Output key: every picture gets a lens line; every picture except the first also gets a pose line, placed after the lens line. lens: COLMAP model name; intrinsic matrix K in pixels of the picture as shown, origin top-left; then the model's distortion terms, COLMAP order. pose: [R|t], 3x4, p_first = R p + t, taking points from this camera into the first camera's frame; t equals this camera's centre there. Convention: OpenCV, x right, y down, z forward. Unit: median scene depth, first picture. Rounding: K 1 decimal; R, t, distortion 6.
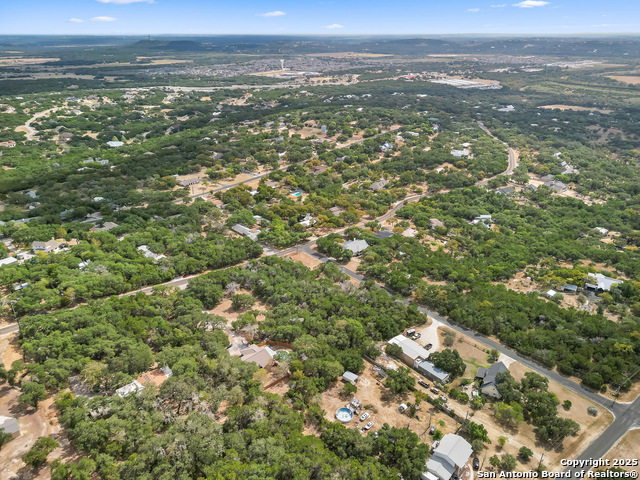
lens RADIAL K [[445.6, 0, 320.0], [0, 445.6, 240.0], [0, 0, 1]] dist [0.036806, -0.006470]
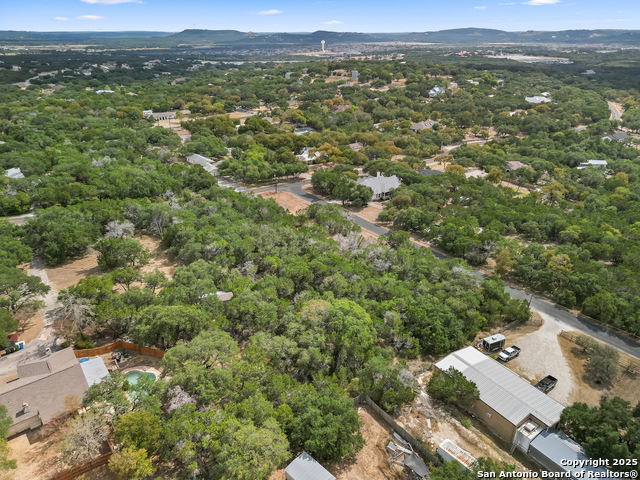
lens RADIAL K [[445.6, 0, 320.0], [0, 445.6, 240.0], [0, 0, 1]] dist [0.036806, -0.006470]
pose [[0.995212, 0.040933, -0.088753, 0.066060], [-0.041138, 0.999153, -0.000486, 0.100443], [0.088658, 0.004134, 0.996054, 0.483265]]
